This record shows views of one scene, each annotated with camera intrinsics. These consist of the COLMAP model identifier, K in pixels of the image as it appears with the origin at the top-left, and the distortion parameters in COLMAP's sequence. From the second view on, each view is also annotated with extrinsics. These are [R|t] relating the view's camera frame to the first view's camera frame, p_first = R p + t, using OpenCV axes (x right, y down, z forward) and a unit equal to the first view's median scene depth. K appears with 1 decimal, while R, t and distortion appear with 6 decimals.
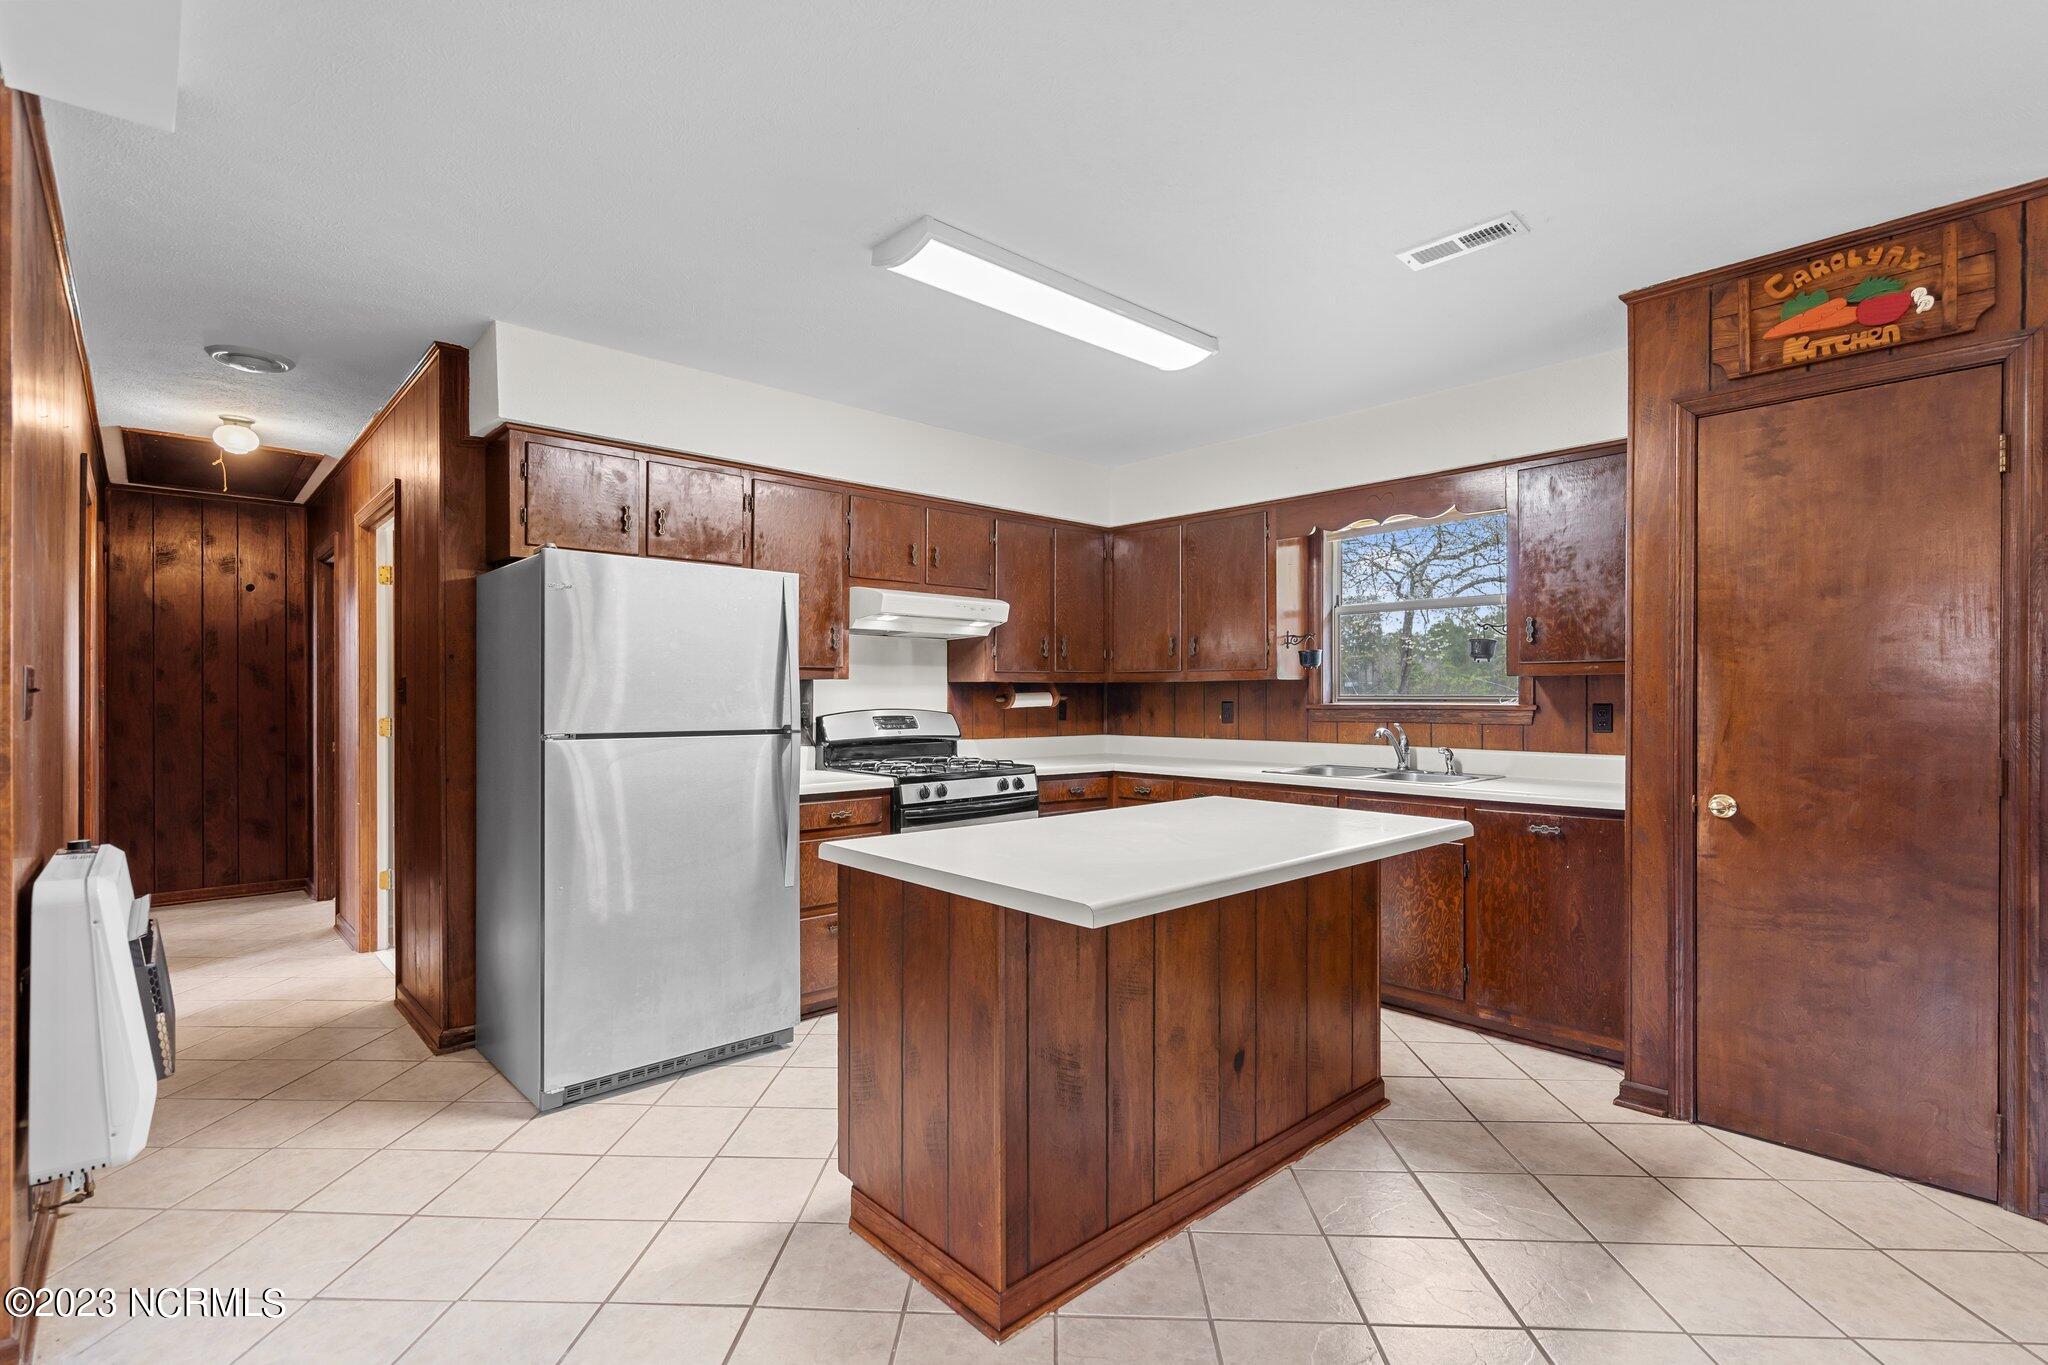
lens RADIAL K [[942.7, 0, 1021.8], [0, 942.7, 700.4], [0, 0, 1]] dist [-0.001851, 0.000149]
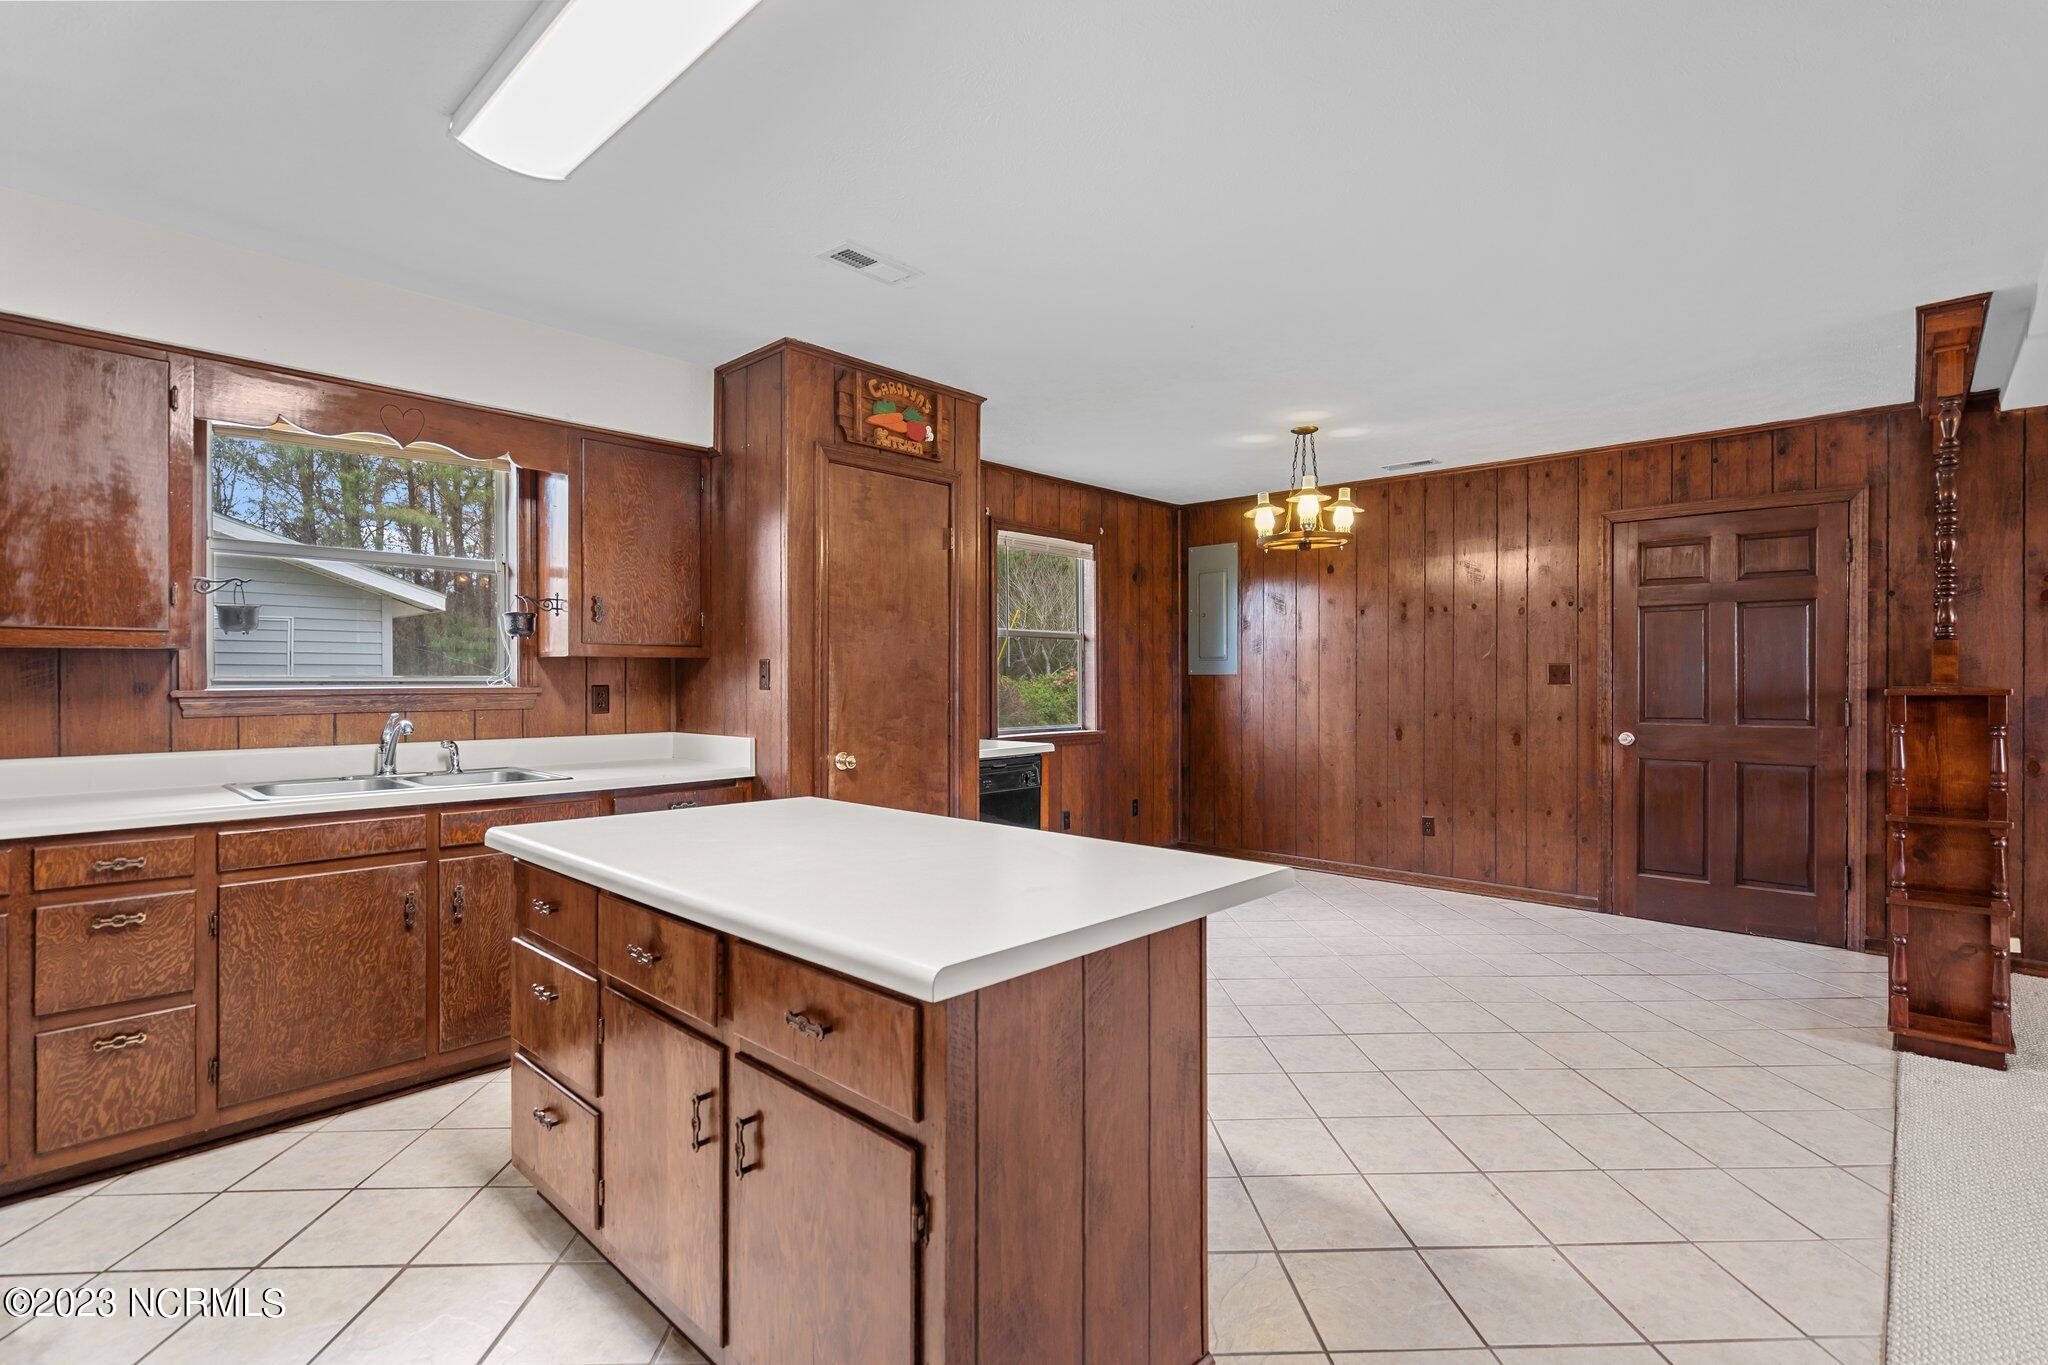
lens RADIAL K [[958.6, 0, 1024.0], [0, 958.6, 682.5], [0, 0, 1]] dist [0.001073, 0.000729]
pose [[-0.078968, -0.004716, 0.996866, -0.427826], [0.002753, 0.999984, 0.004949, -0.002968], [-0.996873, 0.003135, -0.078954, 0.586740]]
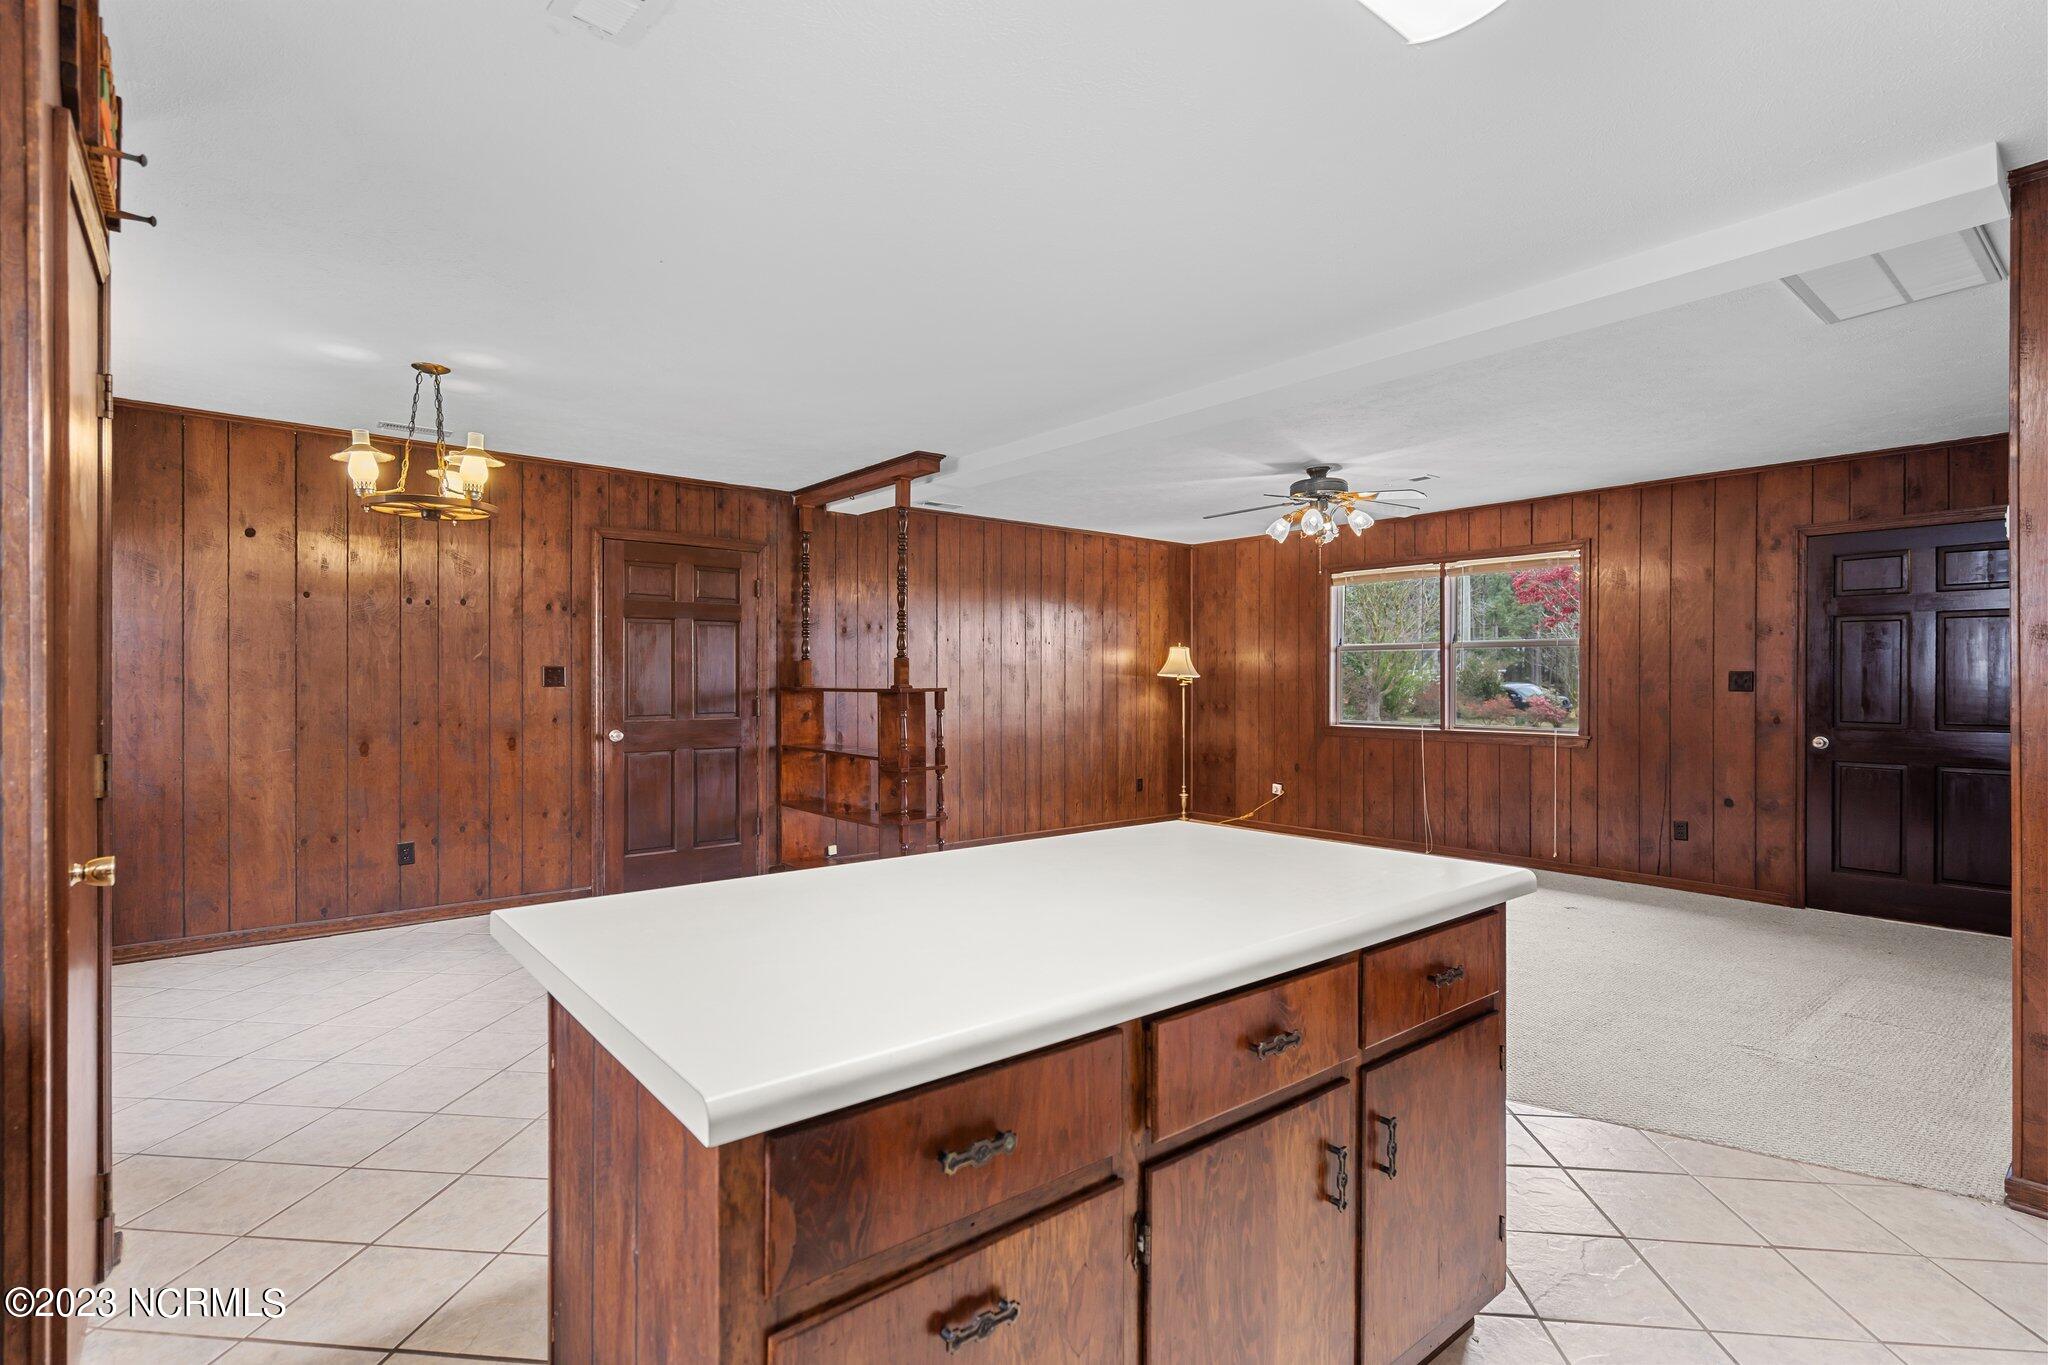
lens RADIAL K [[965.5, 0, 1024.0], [0, 965.5, 682.5], [0, 0, 1]] dist [0.003782, 0.000466]
pose [[-0.998491, -0.001875, 0.054876, 0.098451], [-0.001635, 0.999989, 0.004417, -0.004878], [-0.054884, 0.004320, -0.998483, 1.064849]]
